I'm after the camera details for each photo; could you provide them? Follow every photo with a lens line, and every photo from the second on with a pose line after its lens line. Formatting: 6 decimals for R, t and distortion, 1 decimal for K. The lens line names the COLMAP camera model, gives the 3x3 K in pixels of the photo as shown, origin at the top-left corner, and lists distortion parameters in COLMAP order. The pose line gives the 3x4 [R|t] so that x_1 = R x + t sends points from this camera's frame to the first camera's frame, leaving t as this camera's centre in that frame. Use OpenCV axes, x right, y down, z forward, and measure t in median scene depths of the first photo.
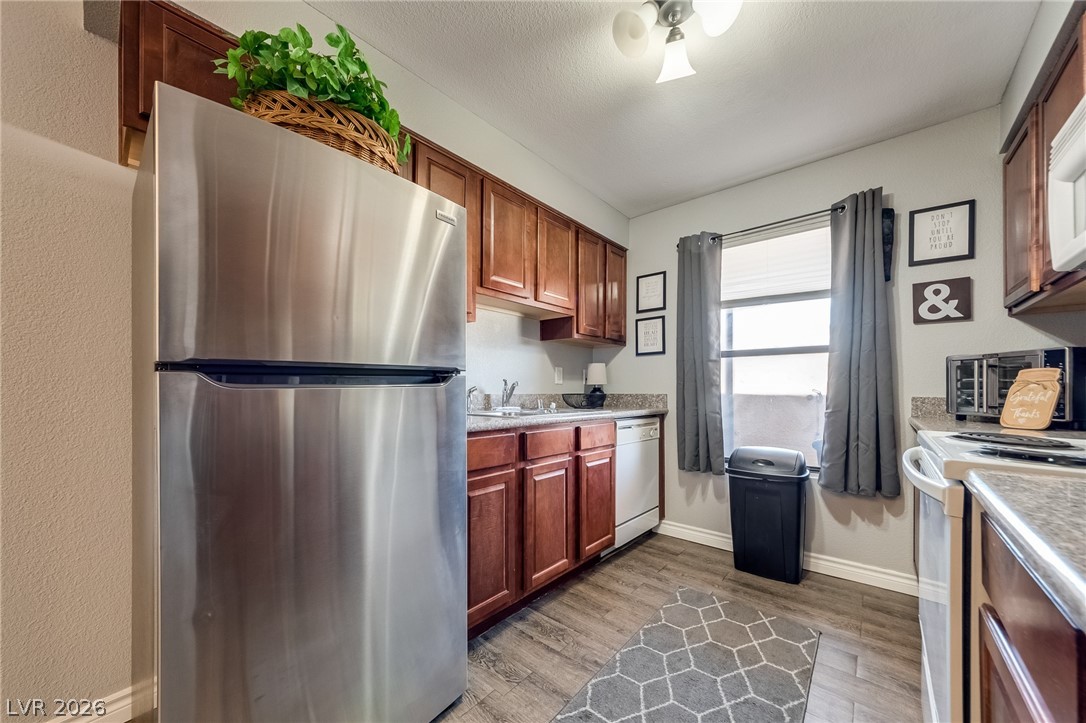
lens RADIAL K [[388.0, 0, 544.8], [0, 388.0, 381.6], [0, 0, 1]] dist [0.000831, 0.000079]
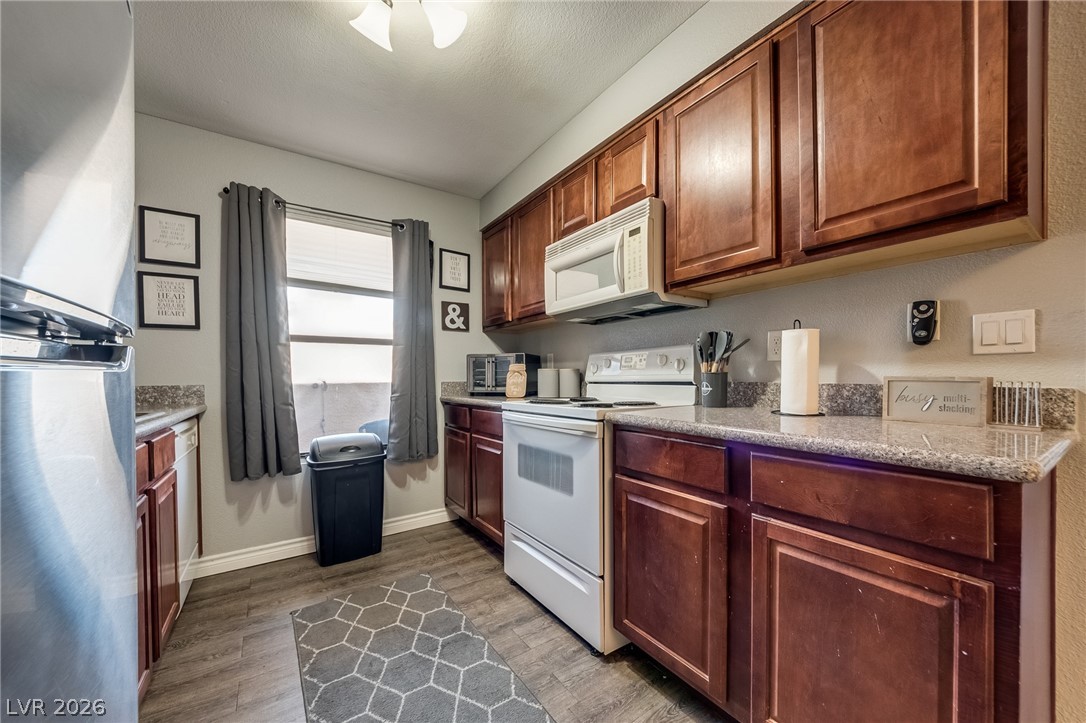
lens RADIAL K [[407.6, 0, 535.9], [0, 407.6, 378.5], [0, 0, 1]] dist [0.001358, 0.000217]
pose [[0.270388, -0.007058, 0.962726, -0.343598], [-0.008518, 0.999916, 0.009723, 0.009428], [-0.962714, -0.010830, 0.270305, 0.252486]]
